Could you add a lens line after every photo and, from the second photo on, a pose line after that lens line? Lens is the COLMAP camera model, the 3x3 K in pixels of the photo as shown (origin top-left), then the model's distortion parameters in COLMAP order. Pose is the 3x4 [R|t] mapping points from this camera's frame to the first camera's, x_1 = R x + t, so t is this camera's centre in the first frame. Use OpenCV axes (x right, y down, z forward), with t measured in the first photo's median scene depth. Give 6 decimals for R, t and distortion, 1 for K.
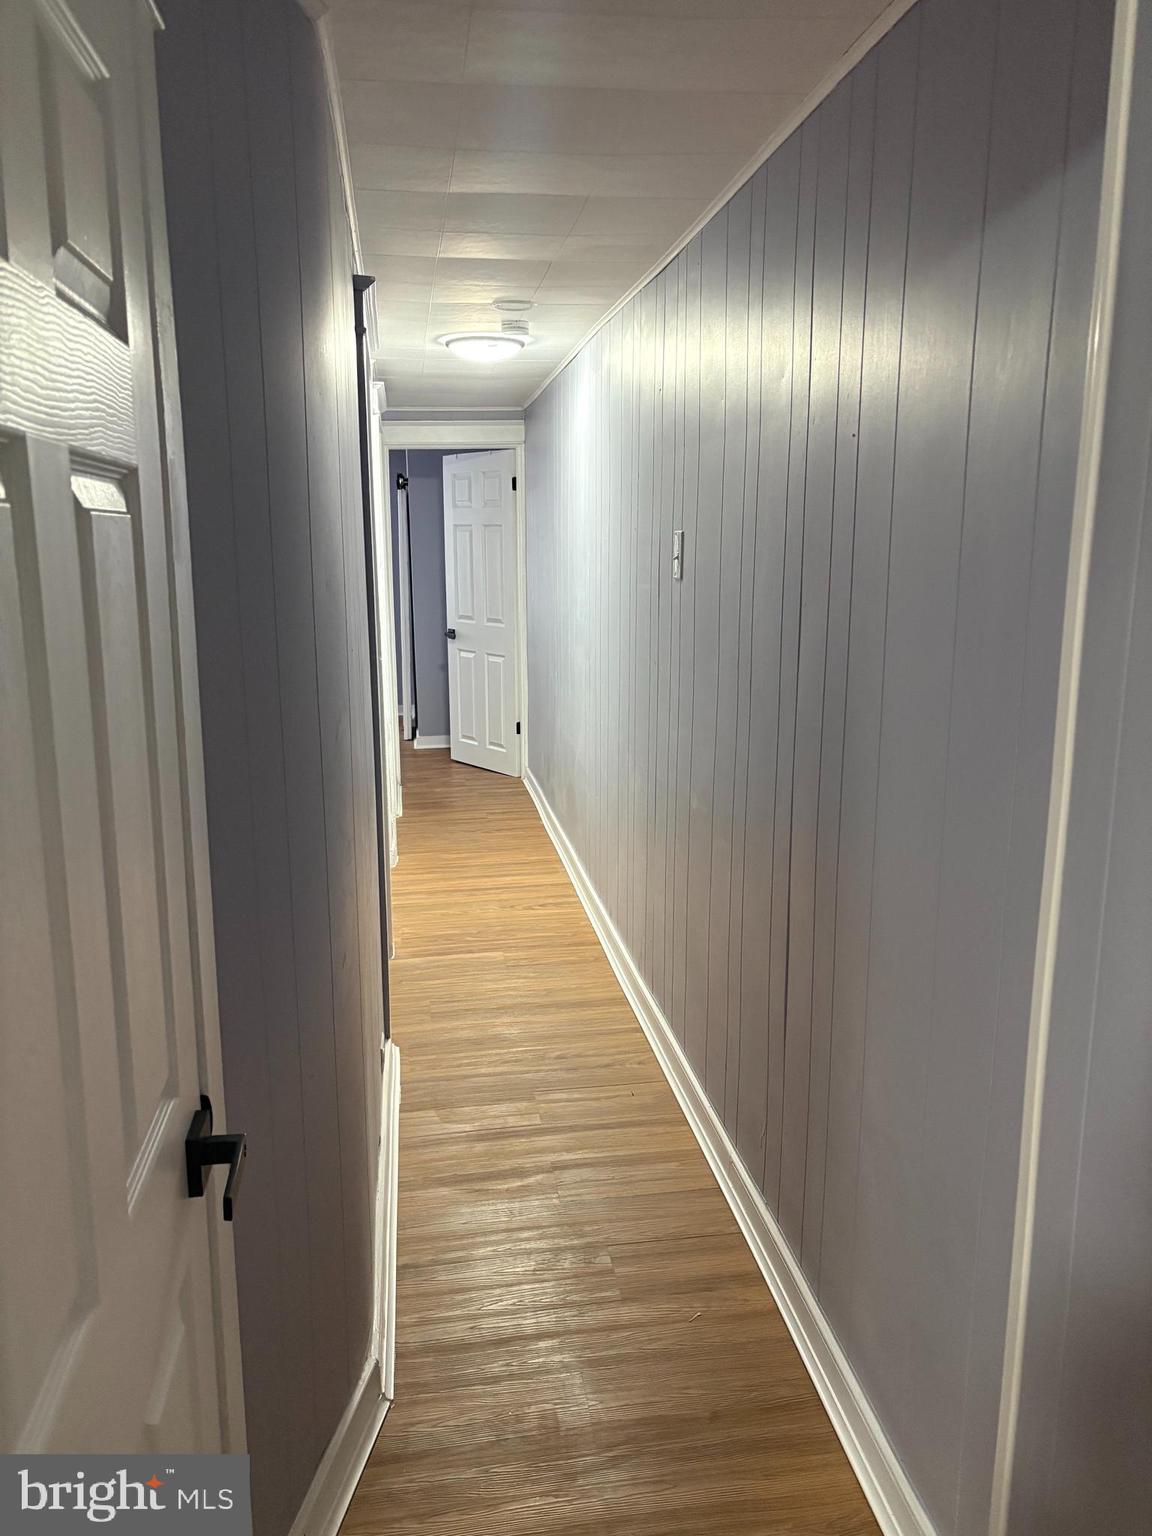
lens RADIAL K [[1162.2, 0, 576.0], [0, 1162.2, 768.0], [0, 0, 1]] dist [0.001251, 0.001578]
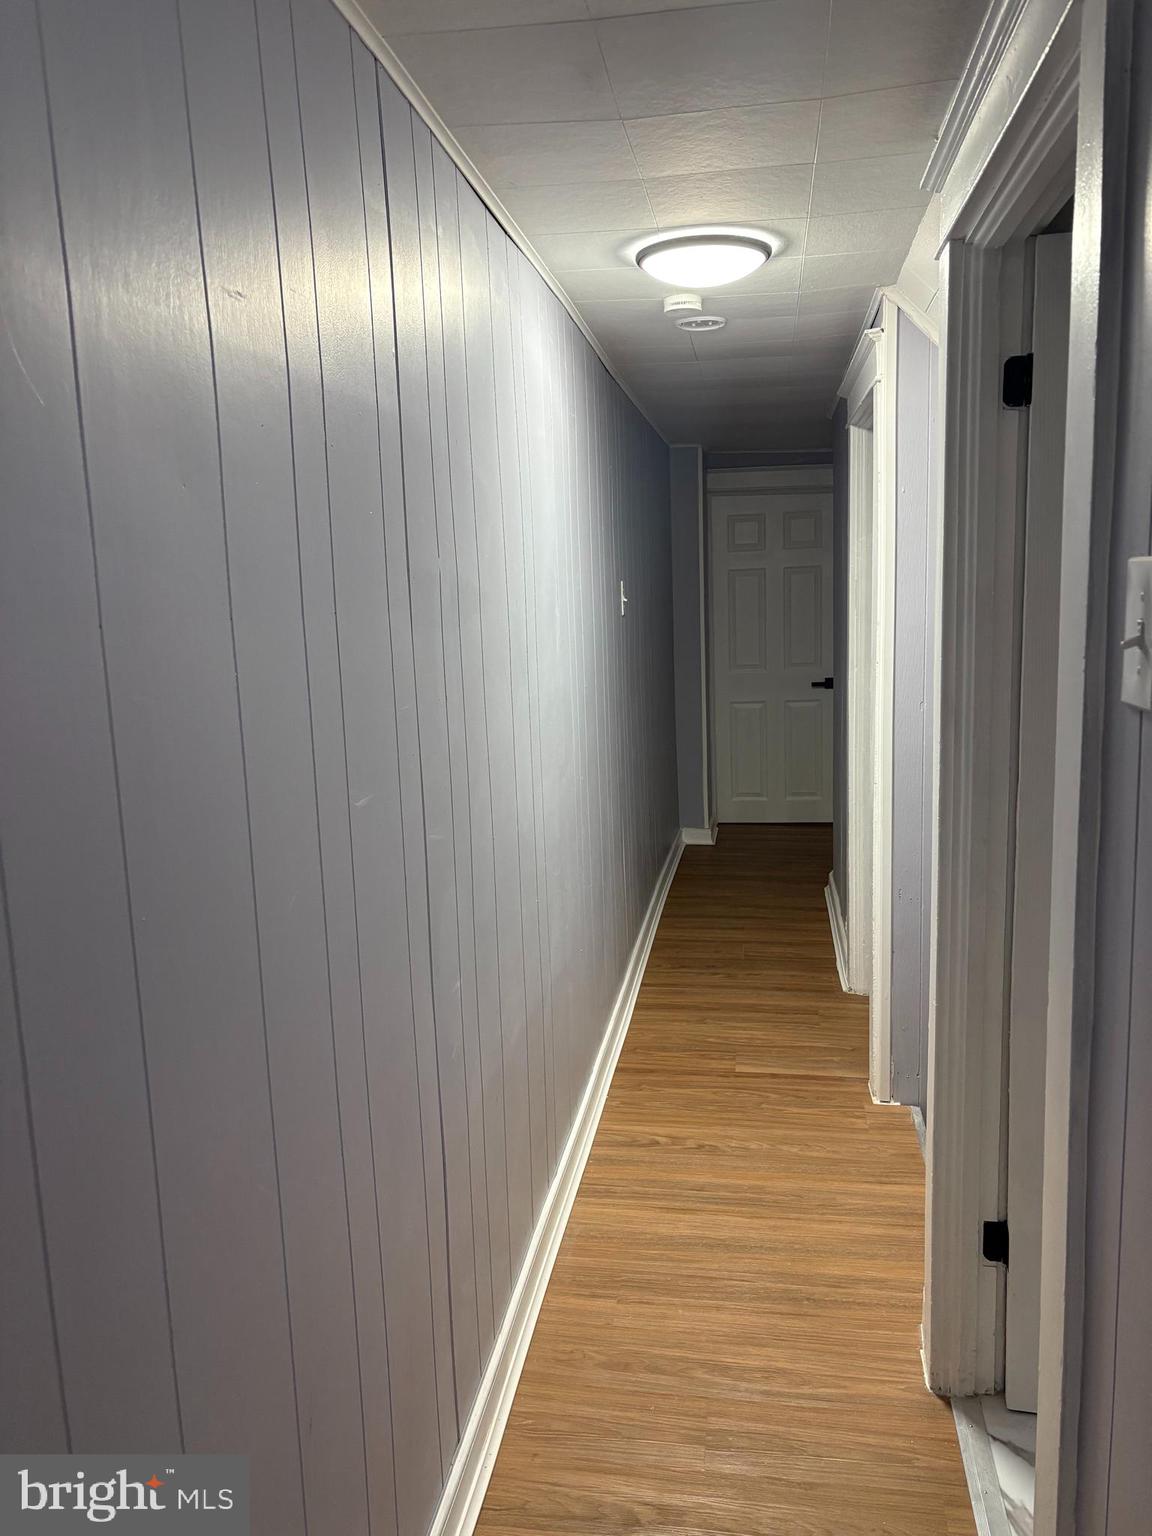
lens RADIAL K [[1162.2, 0, 576.0], [0, 1162.2, 768.0], [0, 0, 1]] dist [0.001251, 0.001578]
pose [[-0.953640, -0.010822, 0.300755, -0.194082], [0.097024, 0.934938, 0.341287, -0.329165], [-0.284881, 0.354646, -0.890544, 1.621810]]
